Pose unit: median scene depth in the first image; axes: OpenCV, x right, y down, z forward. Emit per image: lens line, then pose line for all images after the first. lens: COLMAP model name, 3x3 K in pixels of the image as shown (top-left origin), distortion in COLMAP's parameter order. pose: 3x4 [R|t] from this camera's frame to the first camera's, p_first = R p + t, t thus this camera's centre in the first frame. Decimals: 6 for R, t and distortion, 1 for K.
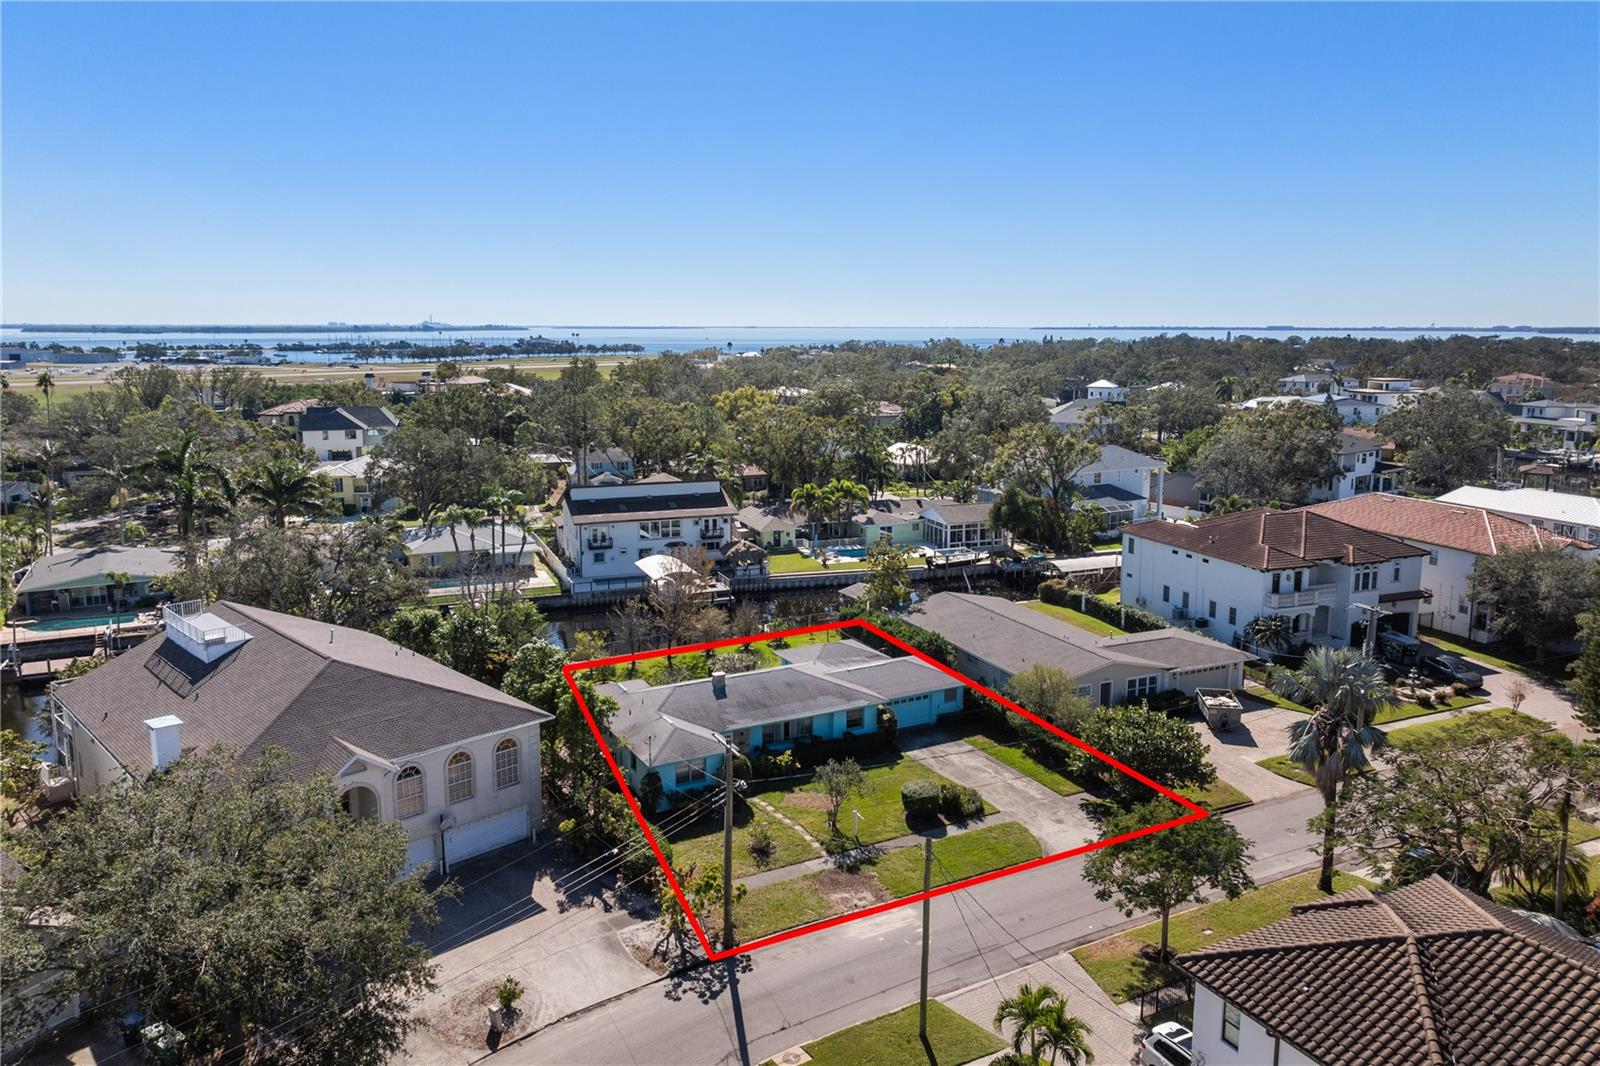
lens RADIAL K [[1123.4, 0, 805.3], [0, 1123.4, 502.9], [0, 0, 1]] dist [-0.003966, -0.004716]
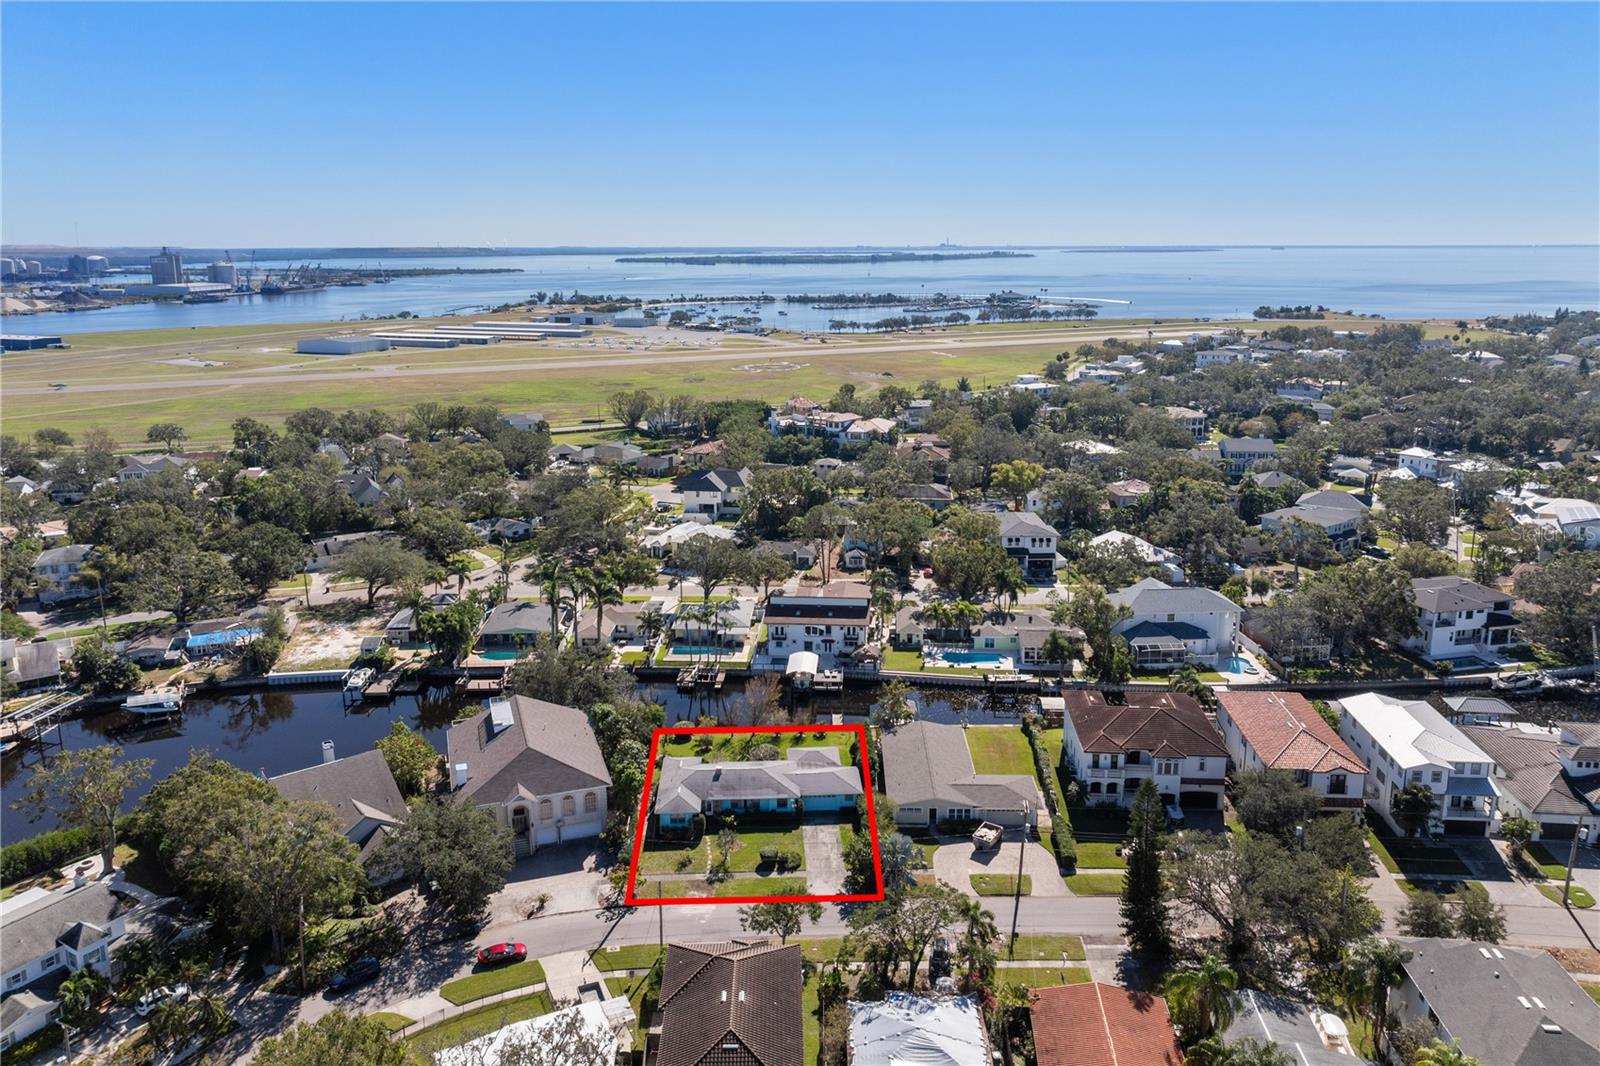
lens RADIAL K [[1117.5, 0, 800.1], [0, 1117.5, 483.3], [0, 0, 1]] dist [-0.001071, 0.002848]
pose [[0.900873, 0.085380, -0.425604, 0.730313], [-0.062205, 0.995738, 0.068086, -0.422729], [0.429603, -0.034862, 0.902345, -0.606896]]
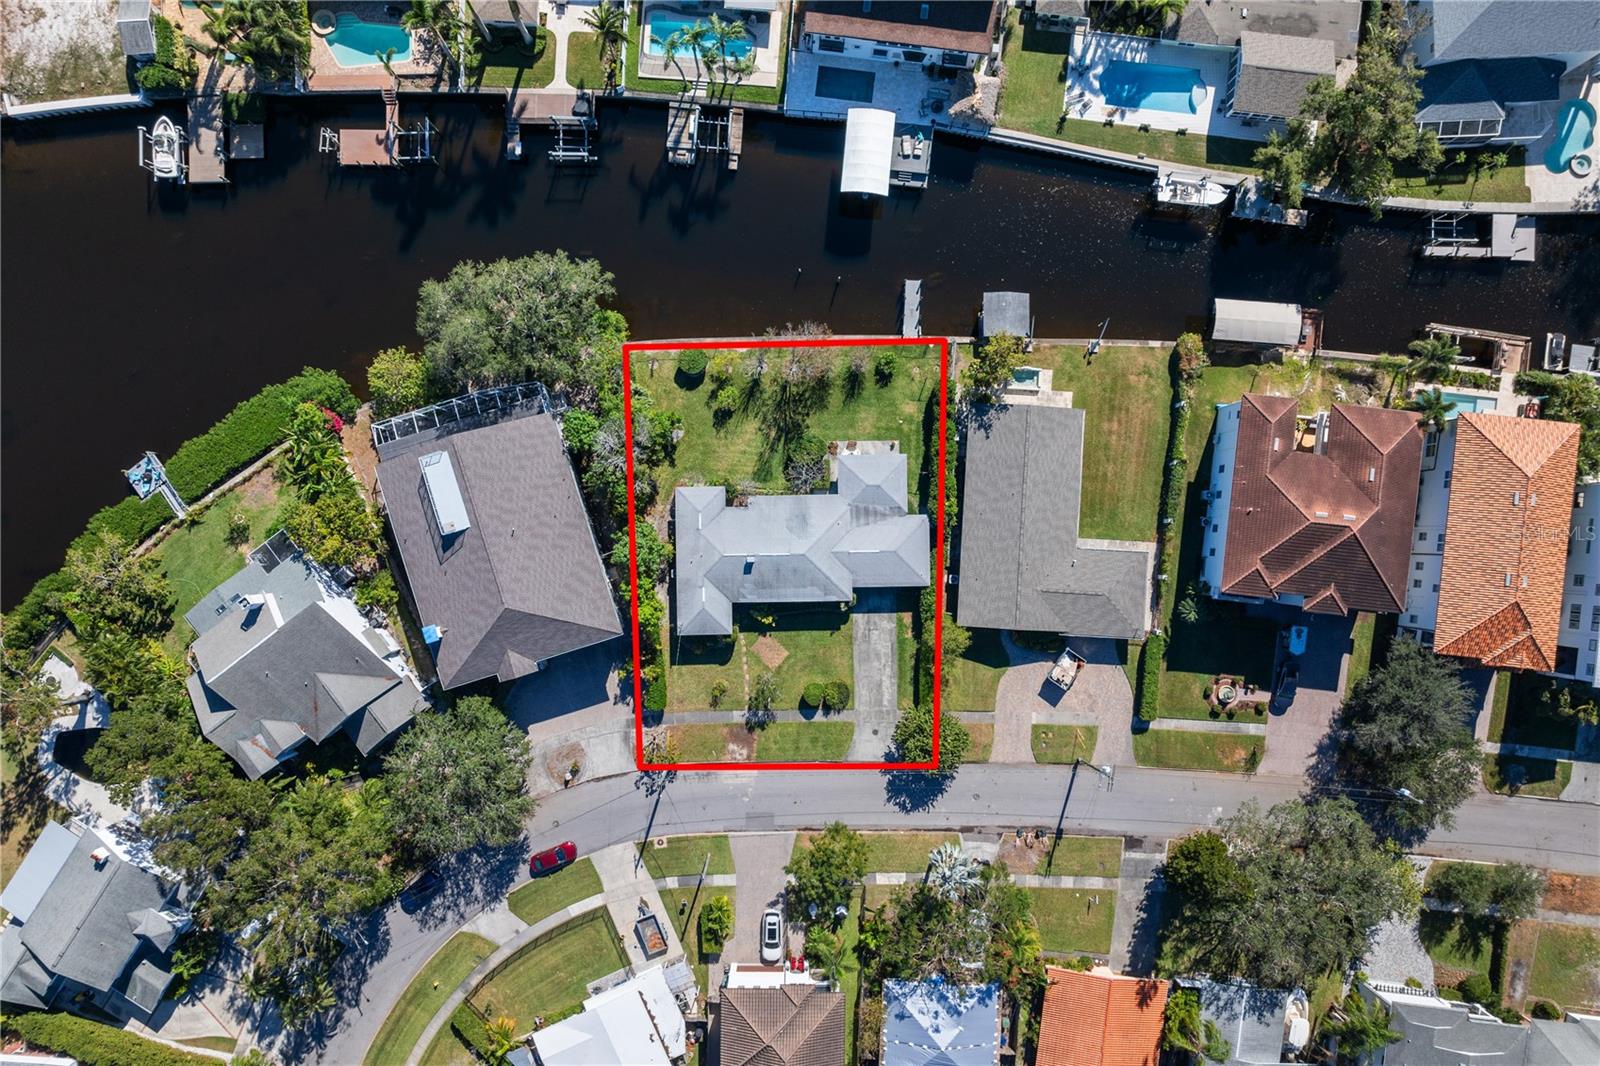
lens RADIAL K [[1123.4, 0, 805.3], [0, 1123.4, 502.9], [0, 0, 1]] dist [-0.003966, -0.004716]
pose [[0.889278, 0.457363, 0.001998, -0.042412], [-0.076841, 0.145097, 0.986429, -1.198324], [0.450866, -0.877363, 0.164176, 0.727332]]
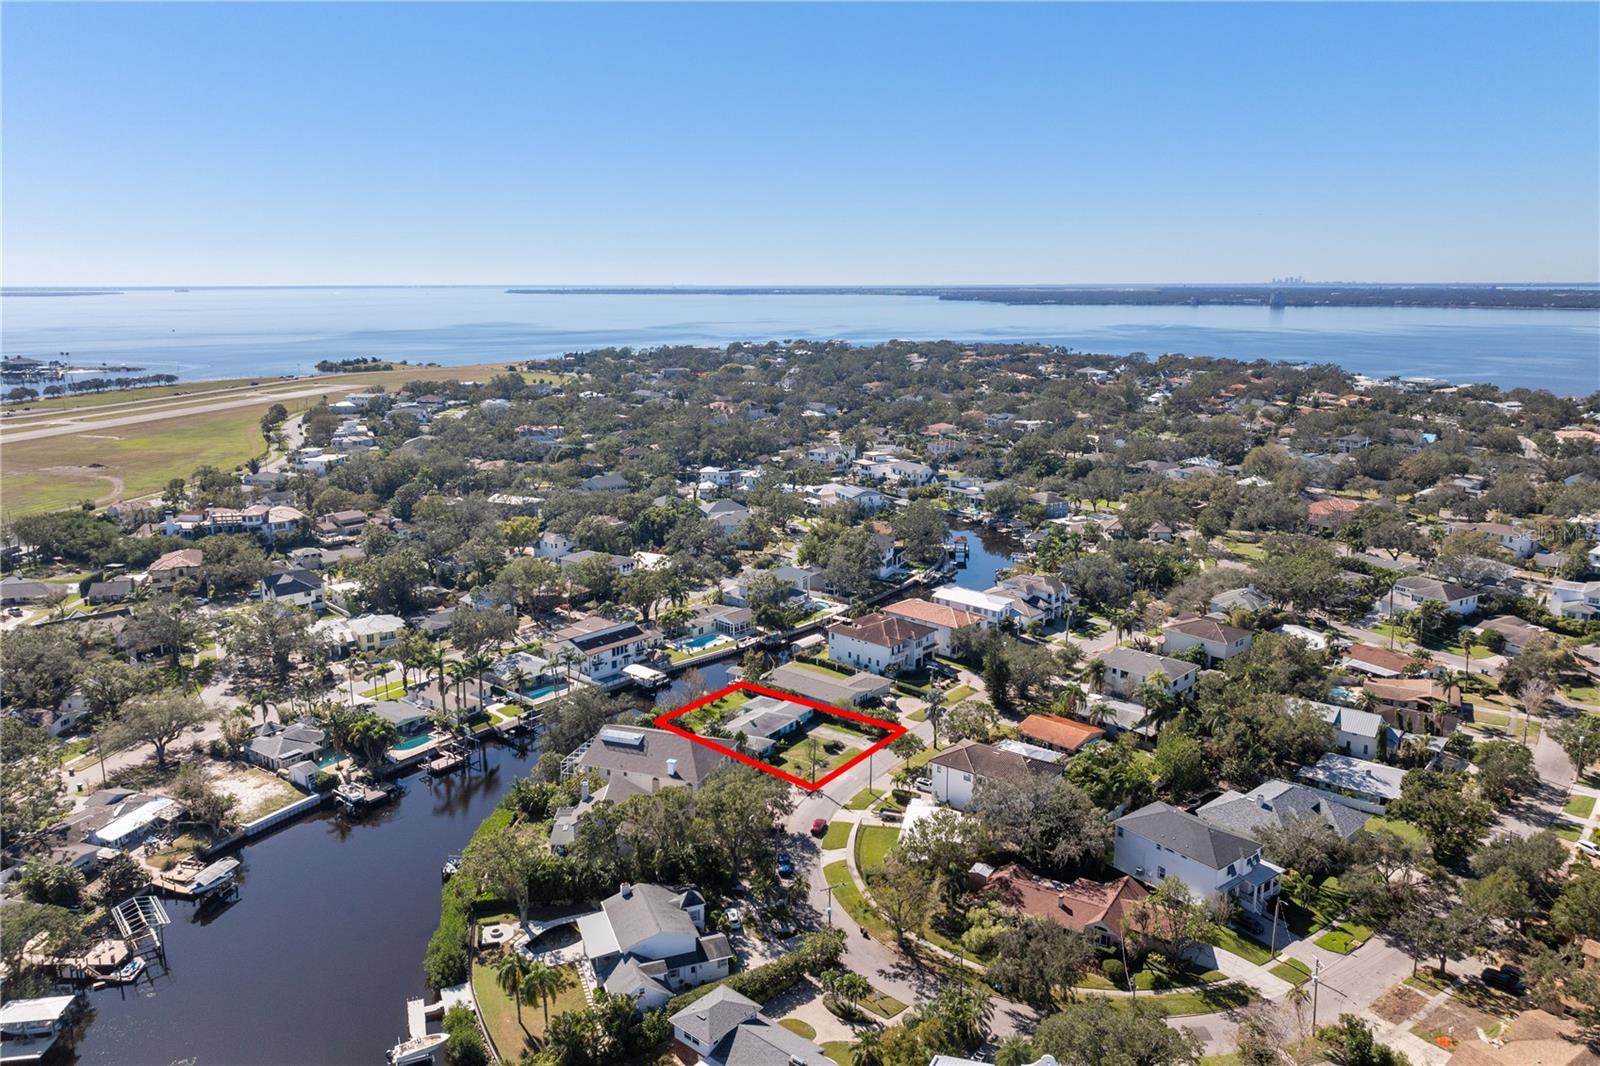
lens RADIAL K [[1123.4, 0, 805.3], [0, 1123.4, 502.9], [0, 0, 1]] dist [-0.003966, -0.004716]
pose [[0.896412, -0.089740, 0.434041, -1.048906], [0.073005, 0.995808, 0.055113, -0.508794], [-0.437167, -0.017716, 0.899206, -1.552792]]
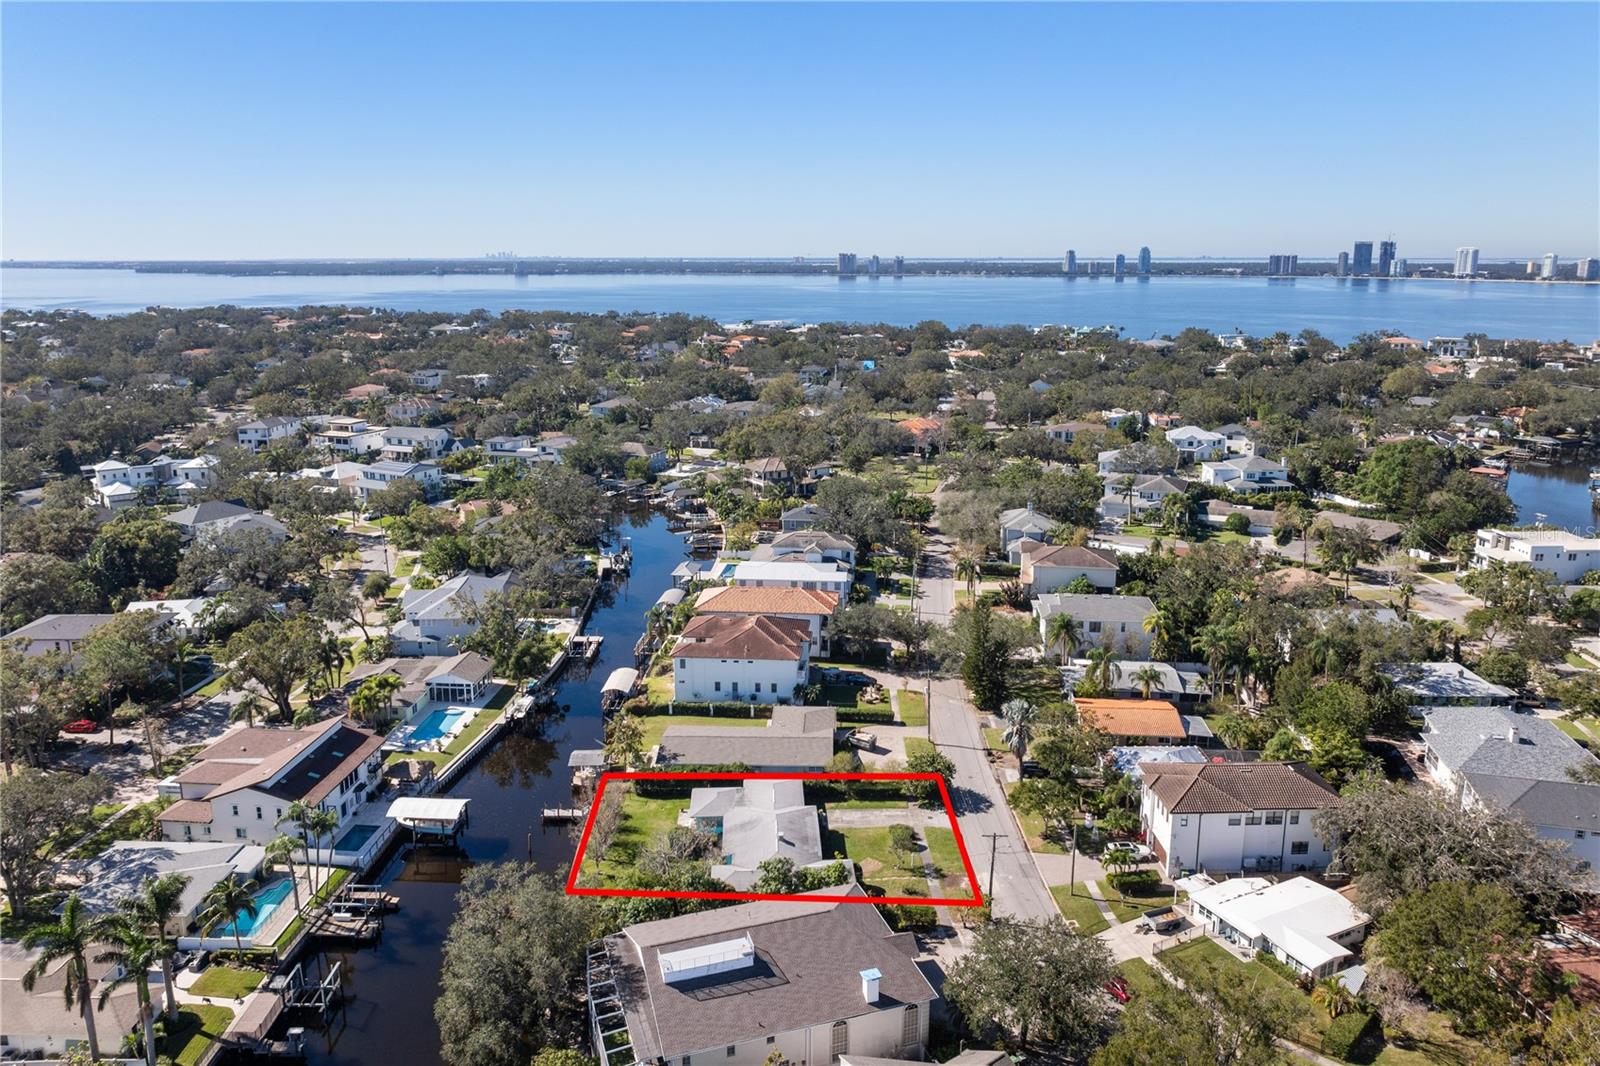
lens RADIAL K [[1123.4, 0, 805.3], [0, 1123.4, 502.9], [0, 0, 1]] dist [-0.003966, -0.004716]
pose [[0.431725, -0.195849, 0.880487, -1.245306], [0.141987, 0.978730, 0.148082, -0.497610], [-0.890760, 0.061087, 0.450350, 0.149846]]
